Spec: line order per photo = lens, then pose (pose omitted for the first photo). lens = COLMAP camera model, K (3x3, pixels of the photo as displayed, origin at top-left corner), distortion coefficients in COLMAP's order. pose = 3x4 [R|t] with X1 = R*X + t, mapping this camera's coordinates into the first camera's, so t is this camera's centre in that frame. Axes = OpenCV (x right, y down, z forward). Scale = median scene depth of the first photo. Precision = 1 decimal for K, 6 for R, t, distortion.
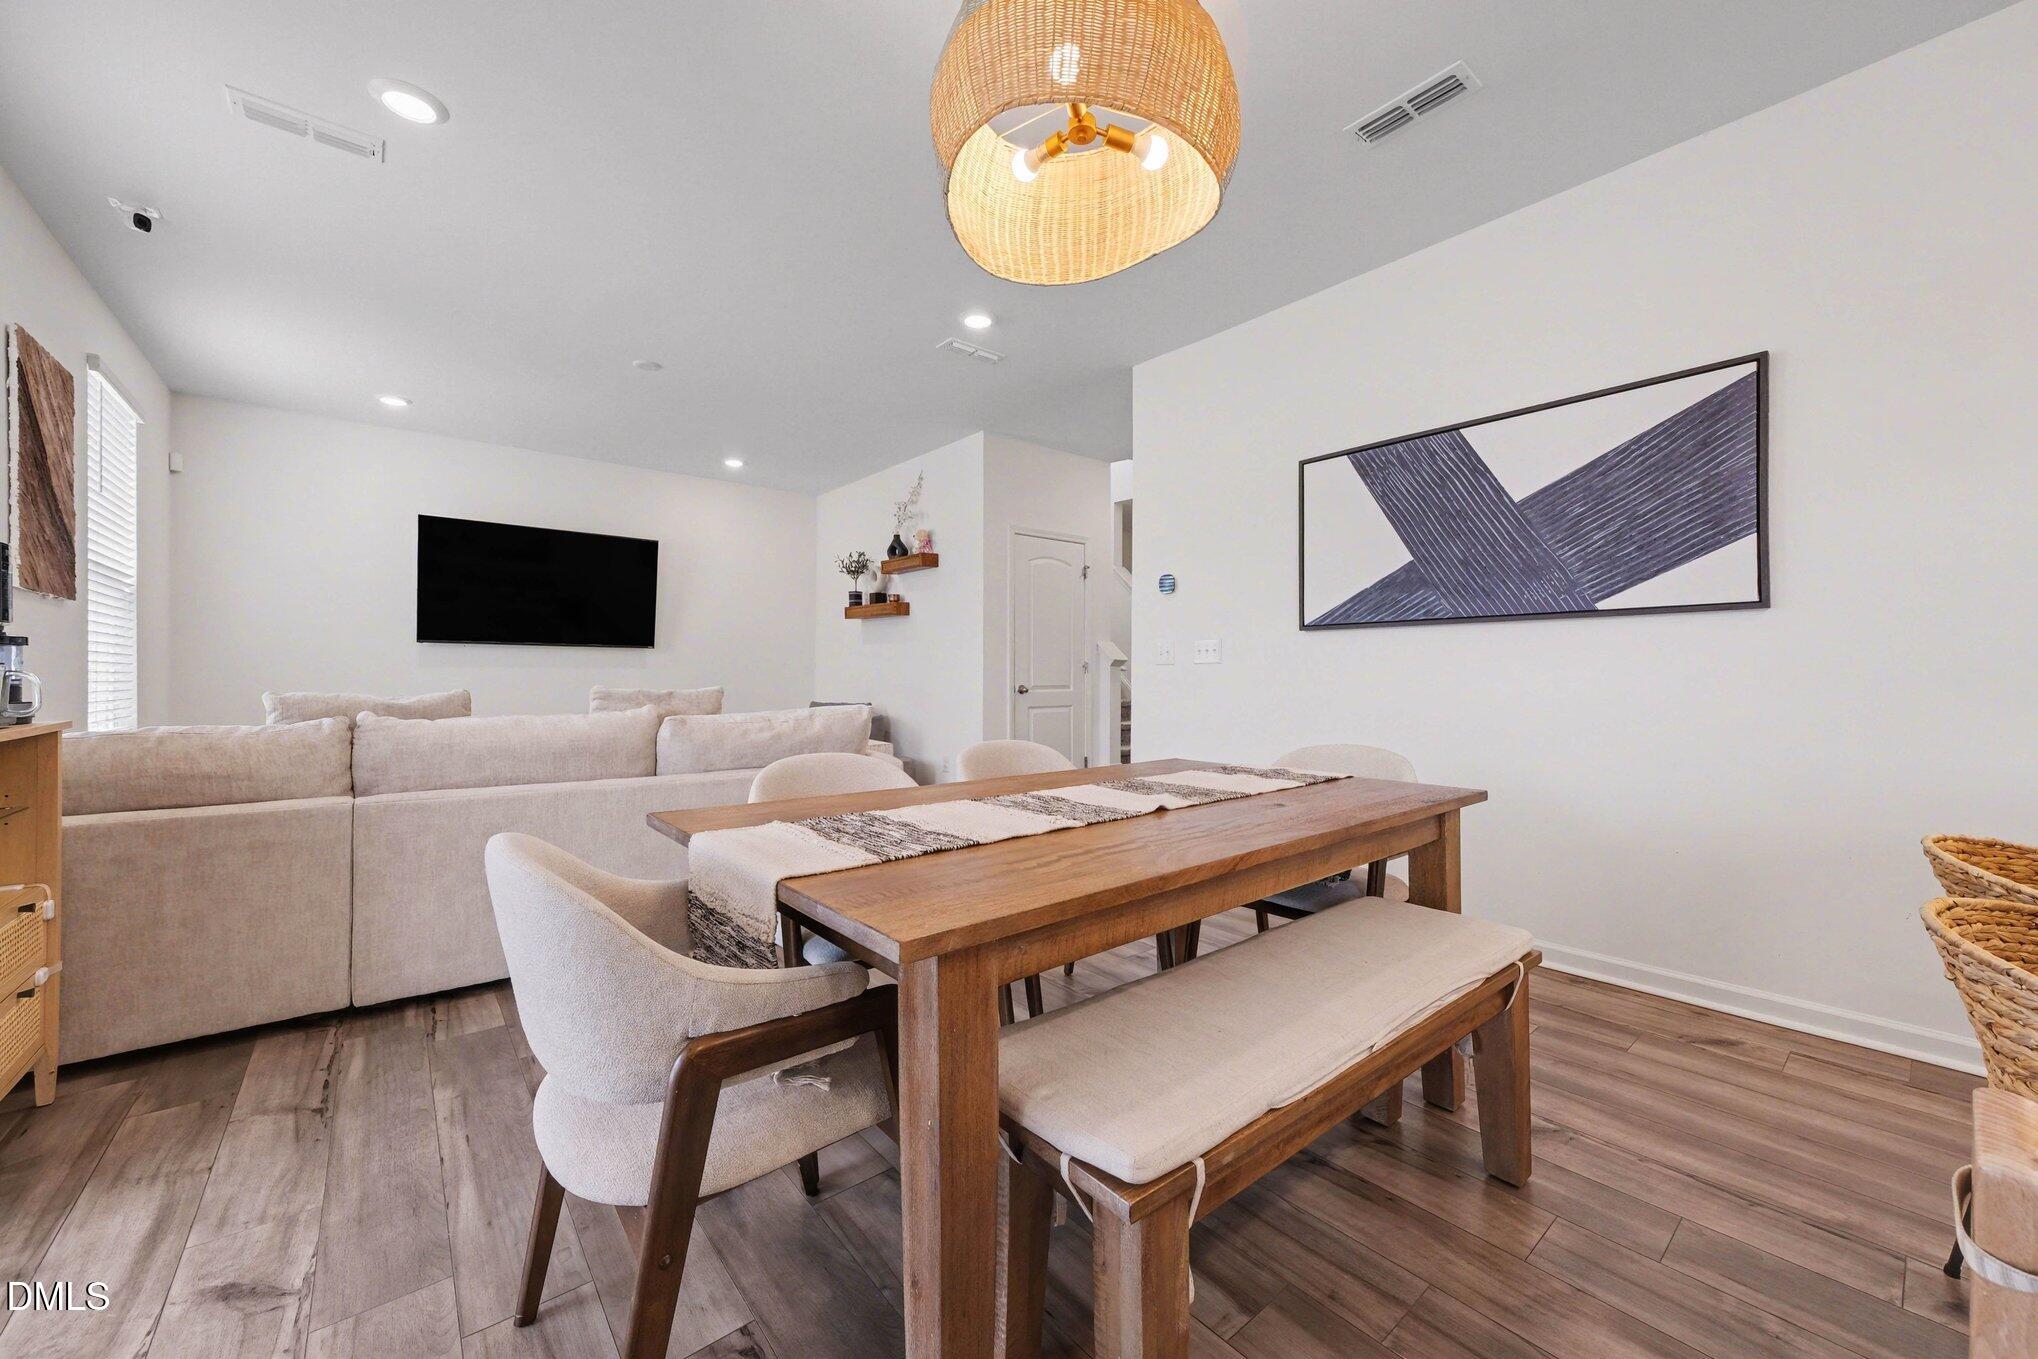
lens RADIAL K [[775.3, 0, 1028.5], [0, 775.3, 675.4], [0, 0, 1]] dist [0.000868, -0.000034]
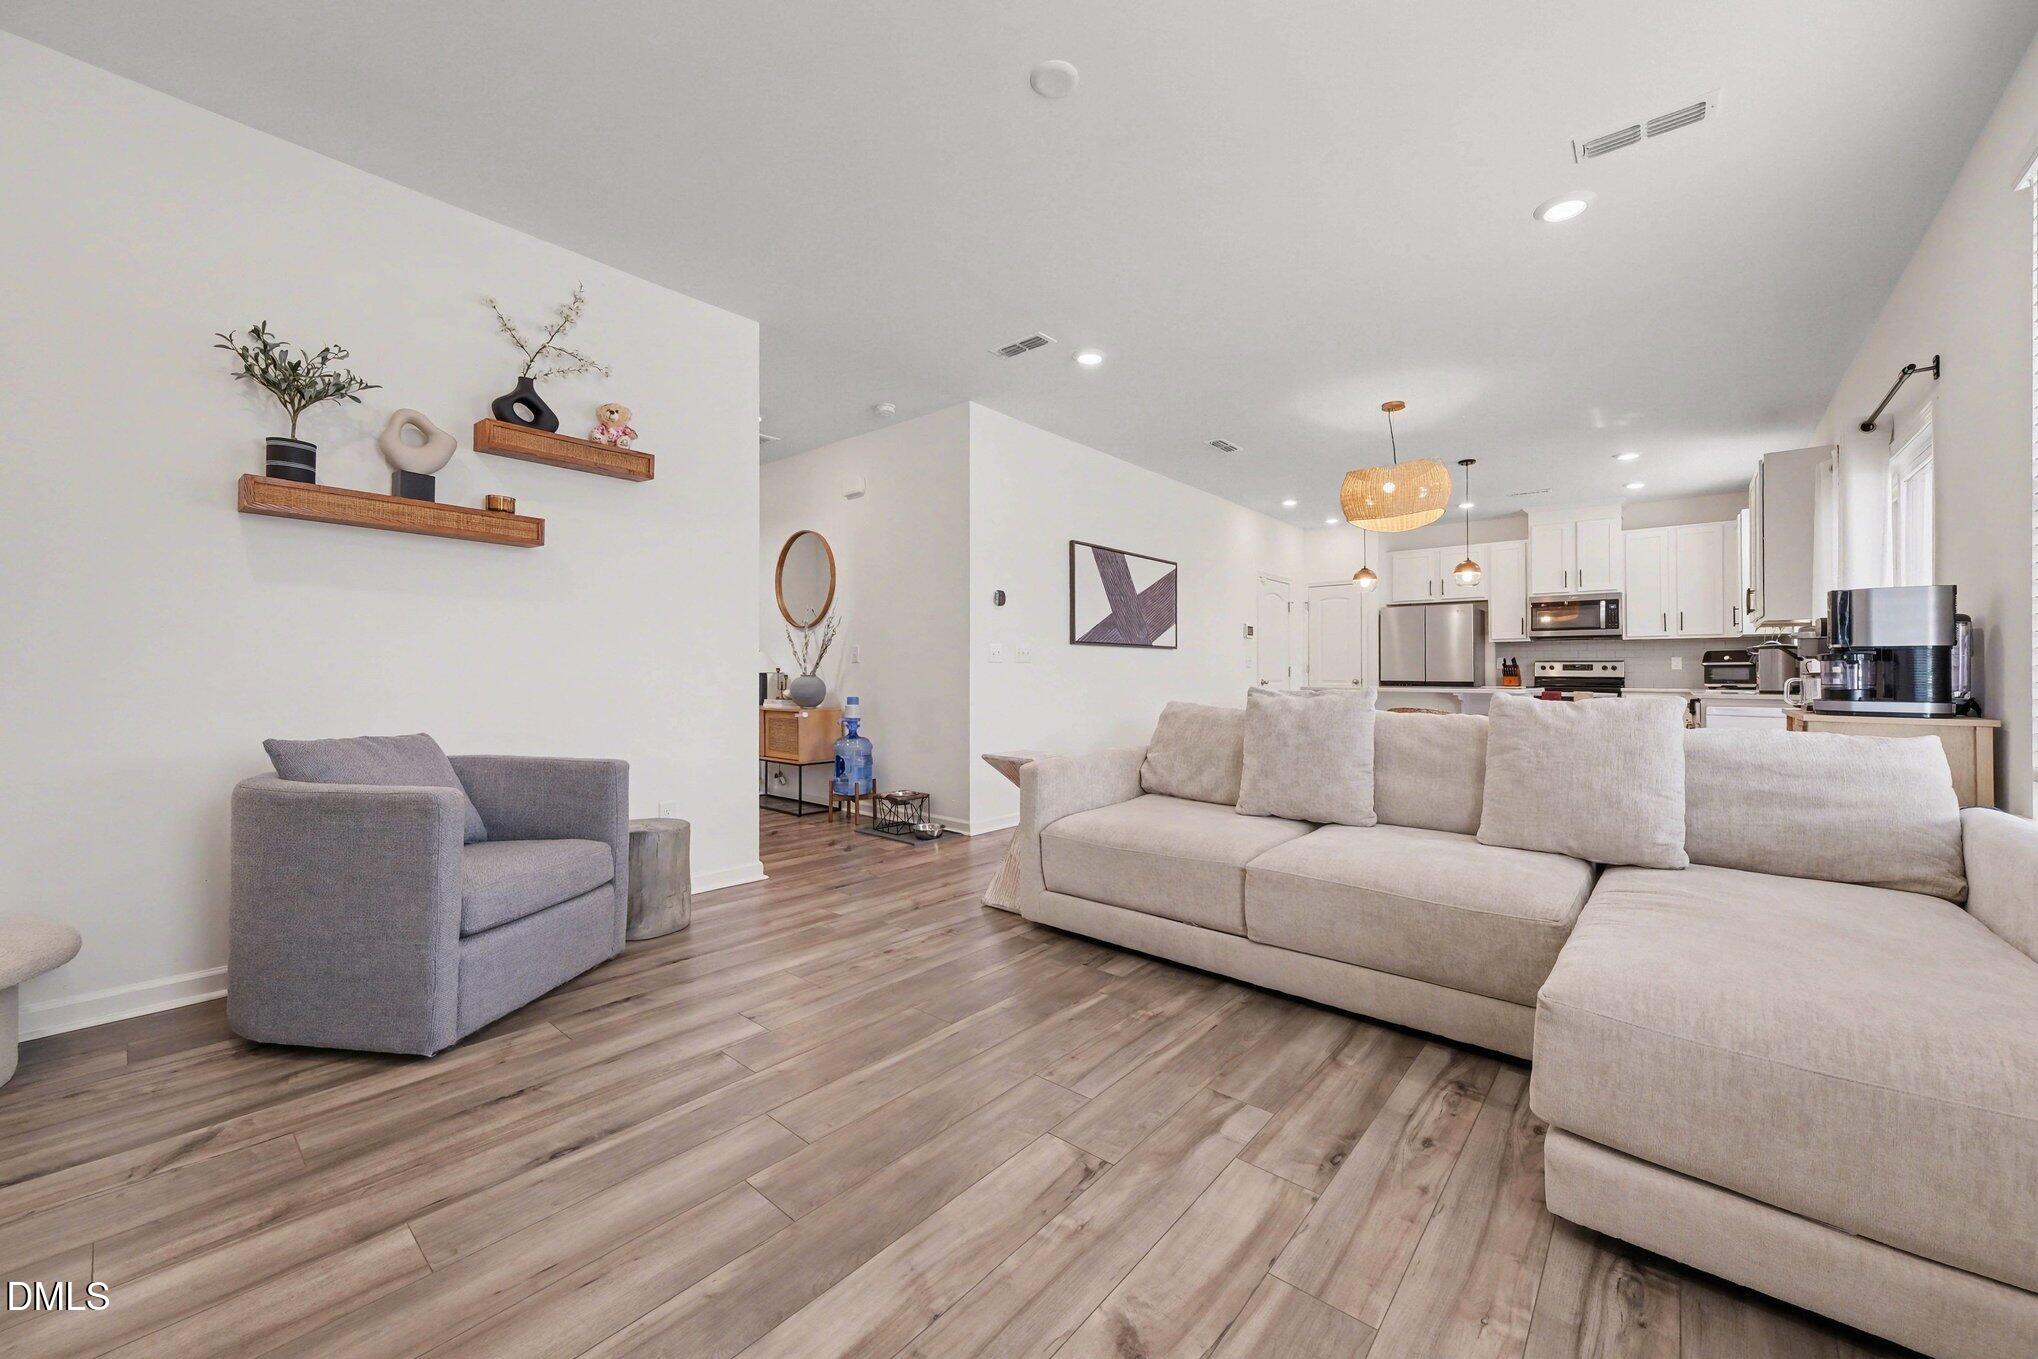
lens RADIAL K [[775.3, 0, 1027.6], [0, 775.3, 671.3], [0, 0, 1]] dist [0.000868, -0.000034]
pose [[-0.185454, -0.005457, 0.982638, -1.236499], [-0.005378, 0.999975, 0.004538, -0.007510], [-0.982638, -0.004443, -0.185479, 1.391188]]
